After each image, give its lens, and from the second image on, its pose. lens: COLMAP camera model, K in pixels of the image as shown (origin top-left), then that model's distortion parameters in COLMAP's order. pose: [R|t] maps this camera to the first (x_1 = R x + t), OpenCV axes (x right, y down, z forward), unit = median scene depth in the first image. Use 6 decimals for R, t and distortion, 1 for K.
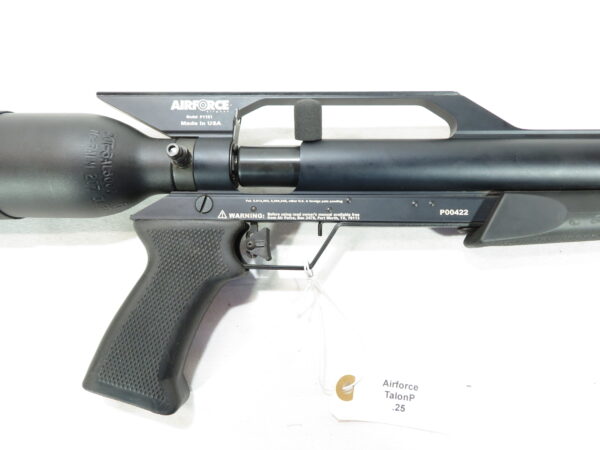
lens RADIAL K [[420.0, 0, 300.0], [0, 420.0, 225.0], [0, 0, 1]] dist [0.003792, 0.001007]
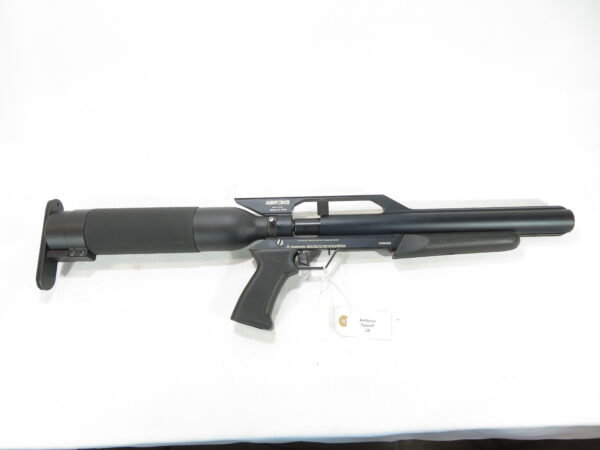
lens RADIAL K [[420.0, 0, 300.0], [0, 420.0, 225.0], [0, 0, 1]] dist [0.003792, 0.001007]
pose [[0.999691, -0.024148, -0.005876, -0.099078], [0.022407, 0.978042, -0.207202, 0.344814], [0.010750, 0.207006, 0.978281, -1.336150]]
